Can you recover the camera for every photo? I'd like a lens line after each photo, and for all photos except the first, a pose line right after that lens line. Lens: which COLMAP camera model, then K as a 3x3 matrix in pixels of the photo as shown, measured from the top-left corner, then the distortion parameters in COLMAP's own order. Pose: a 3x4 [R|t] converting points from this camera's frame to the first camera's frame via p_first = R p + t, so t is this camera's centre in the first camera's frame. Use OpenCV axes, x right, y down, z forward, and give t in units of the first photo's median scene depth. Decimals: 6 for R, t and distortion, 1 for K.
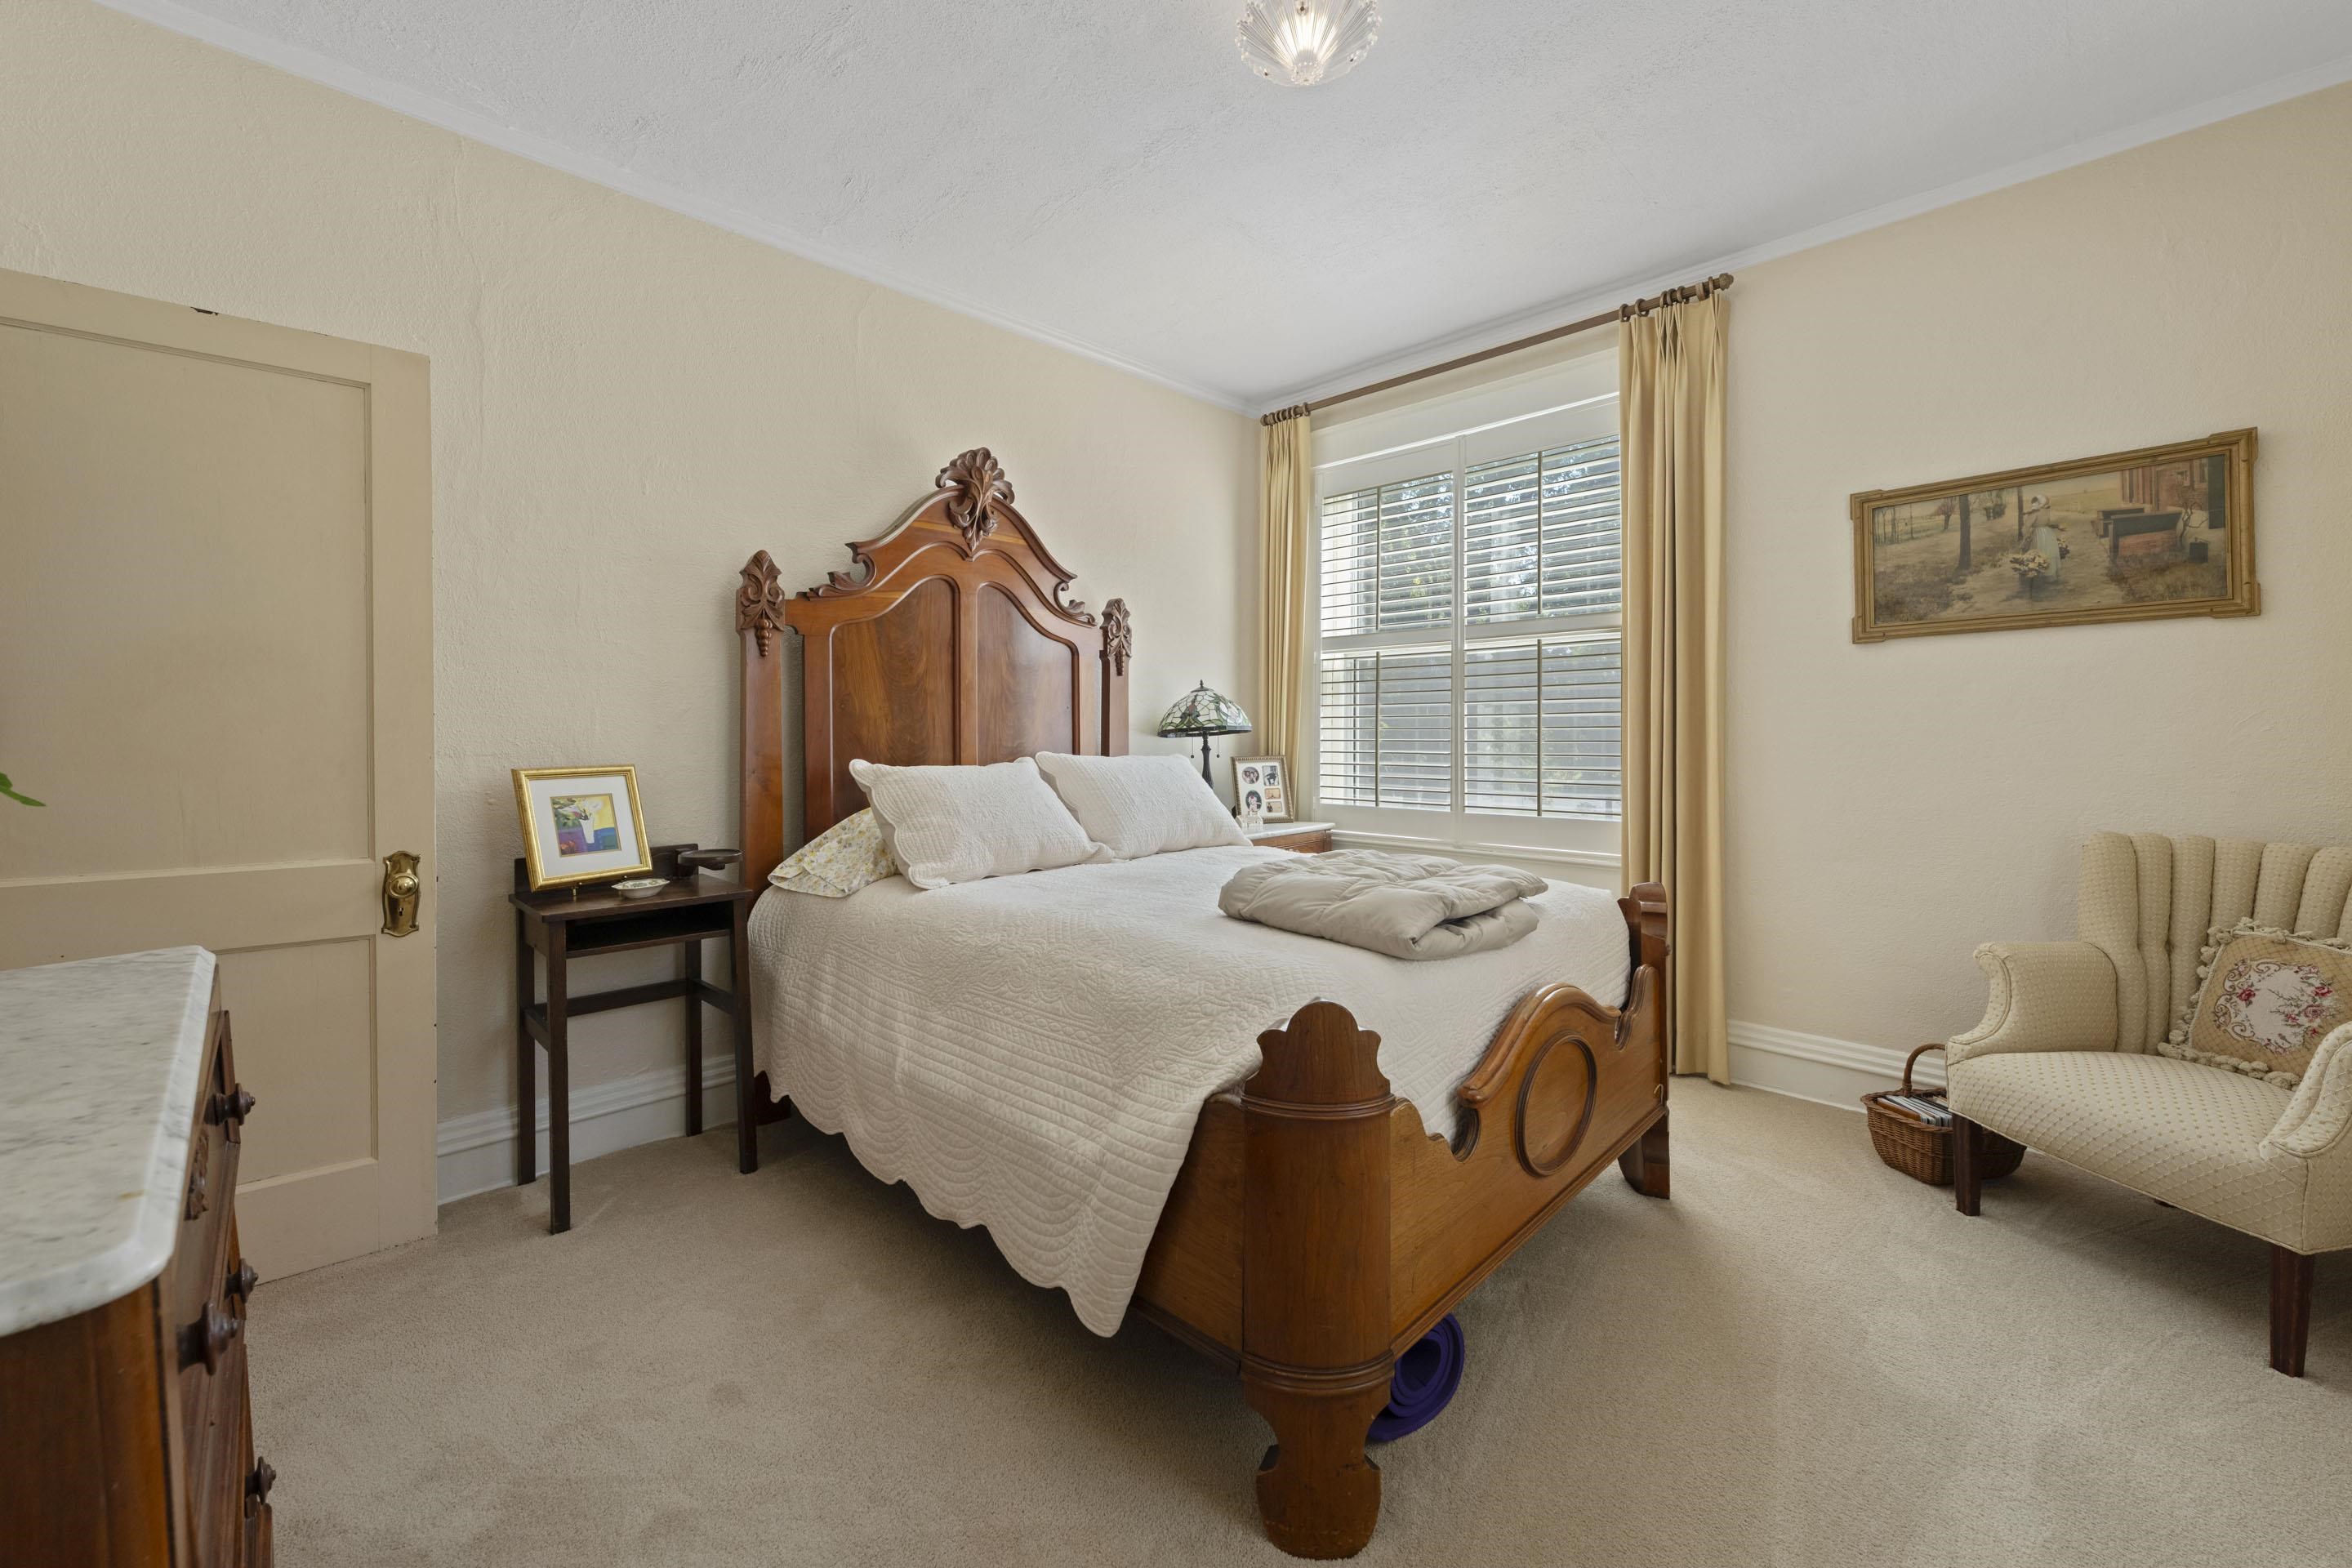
lens RADIAL K [[960.7, 0, 1169.0], [0, 960.7, 750.7], [0, 0, 1]] dist [-0.011827, -0.000339]
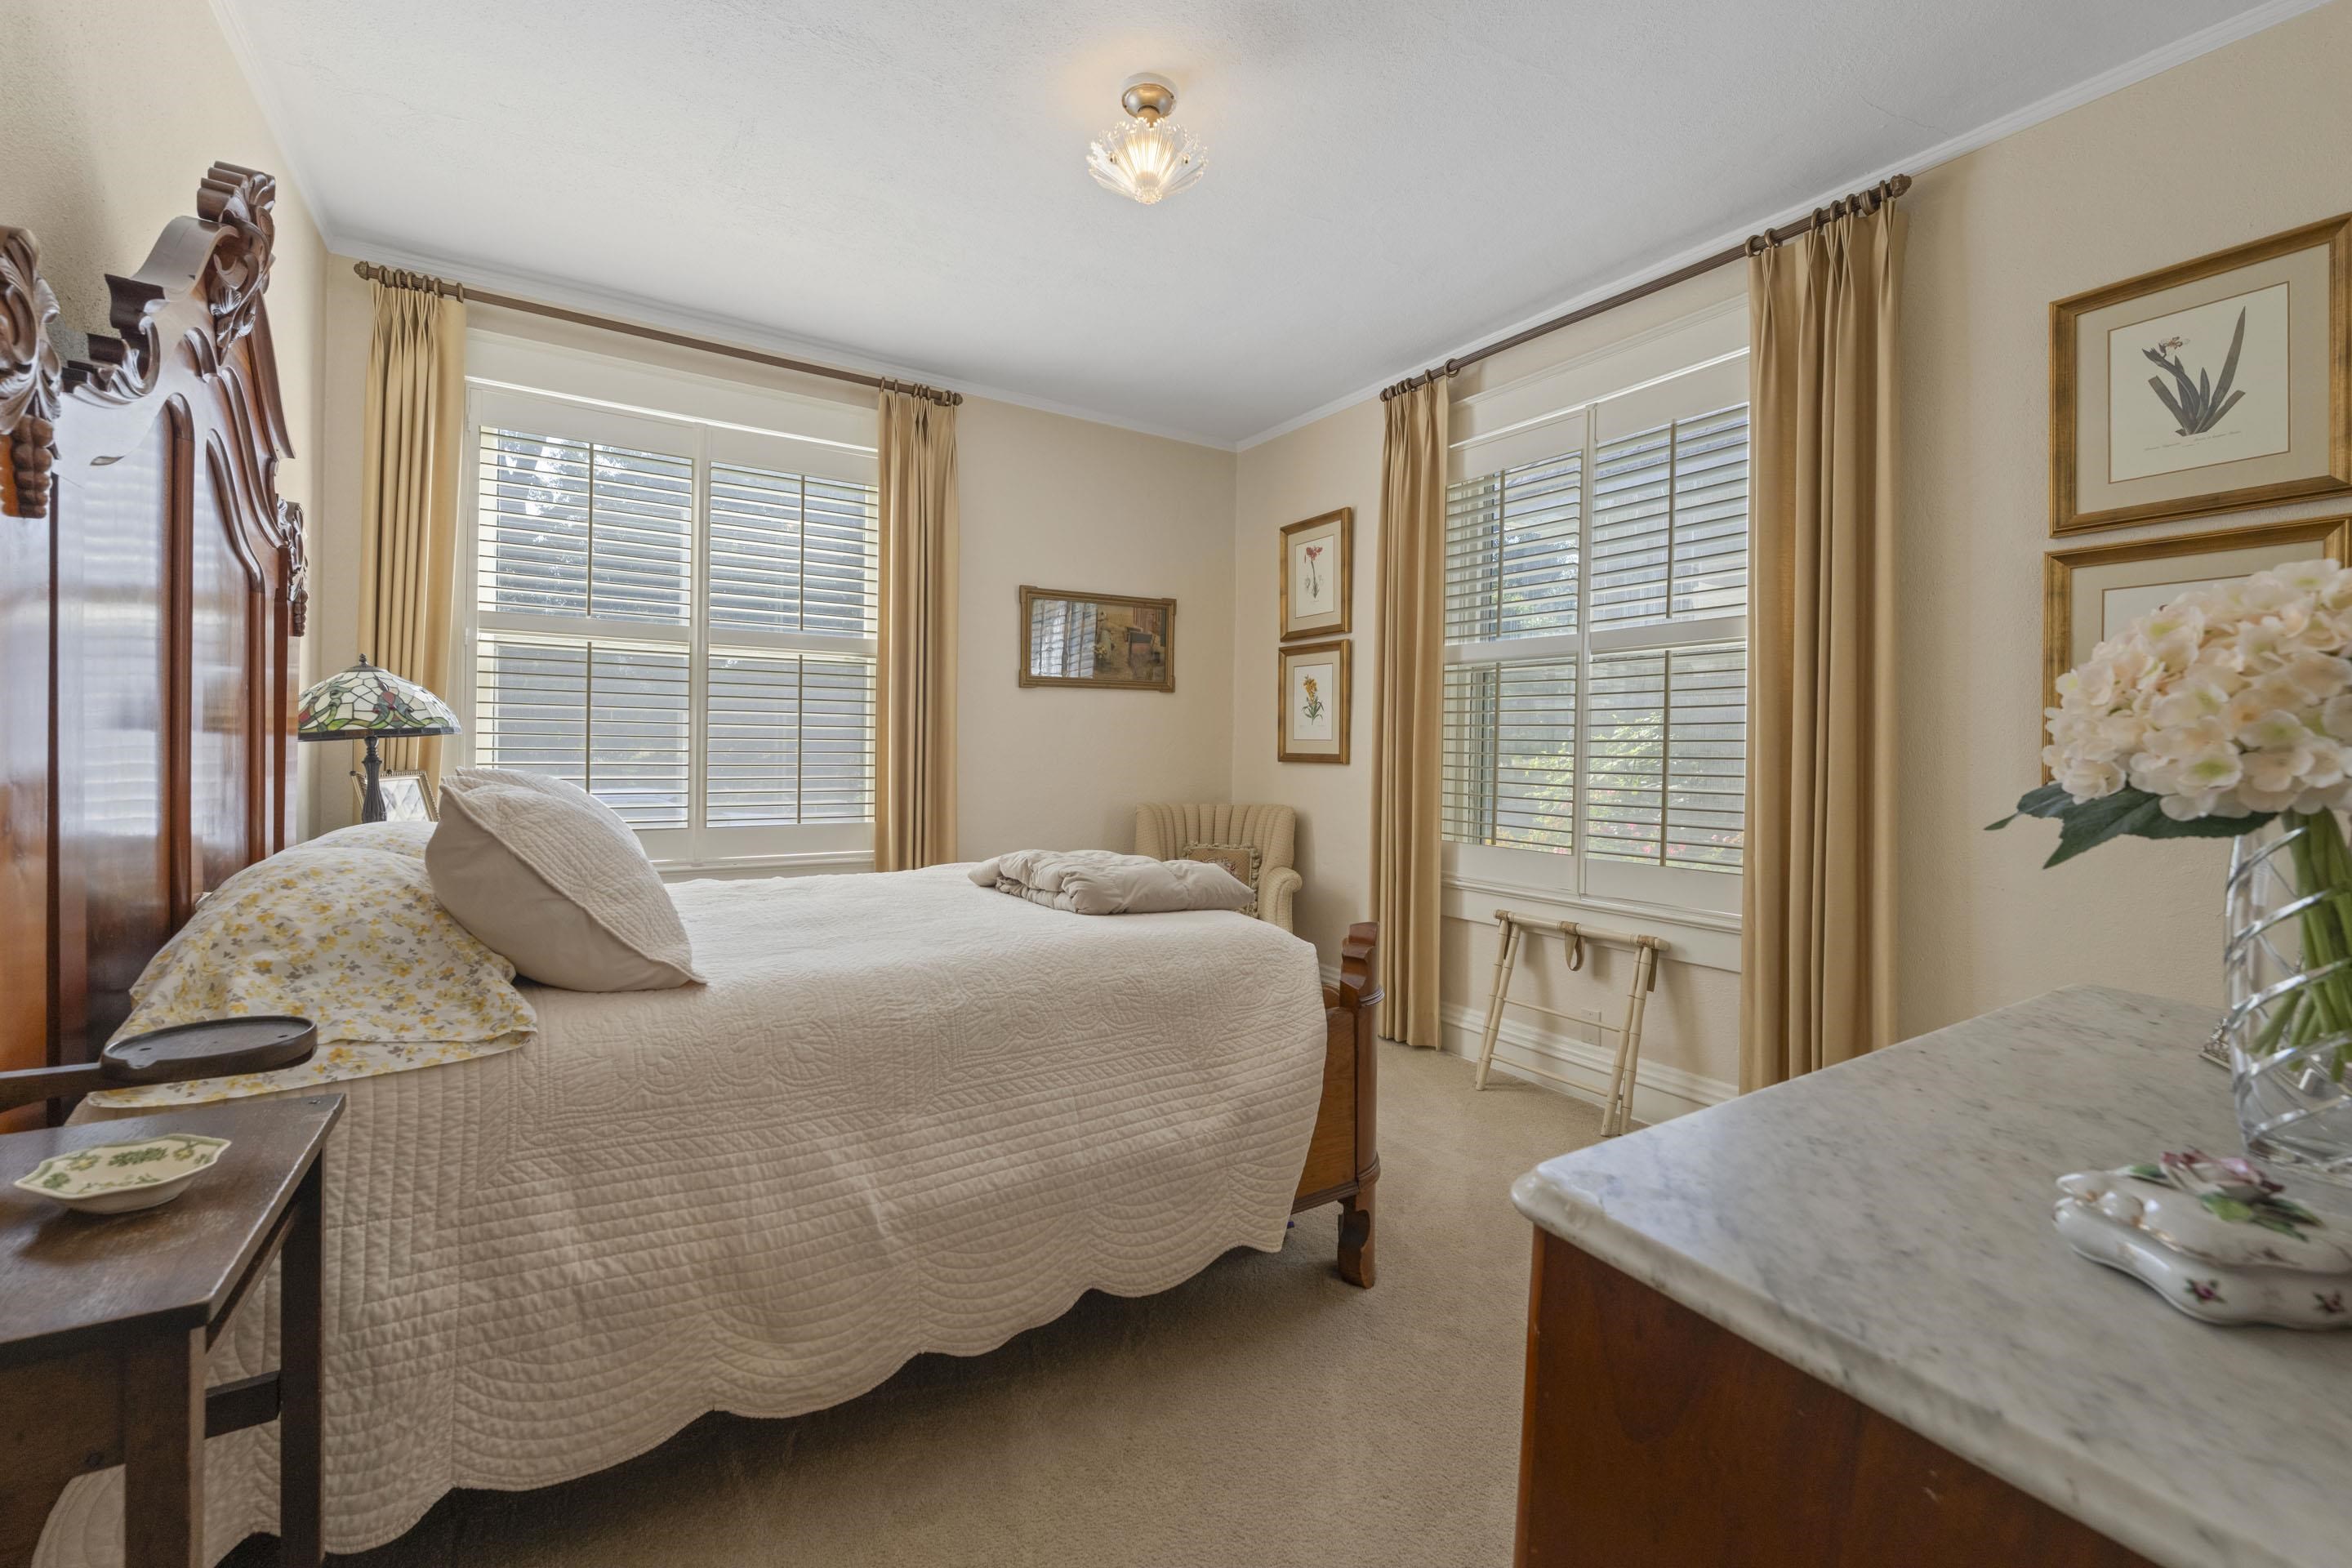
lens RADIAL K [[942.5, 0, 1180.7], [0, 942.5, 777.7], [0, 0, 1]] dist [-0.002406, -0.000088]
pose [[0.204393, -0.020897, 0.978666, -0.747032], [0.002445, 0.999780, 0.020837, -0.003860], [-0.978886, -0.001866, 0.204400, 0.530768]]
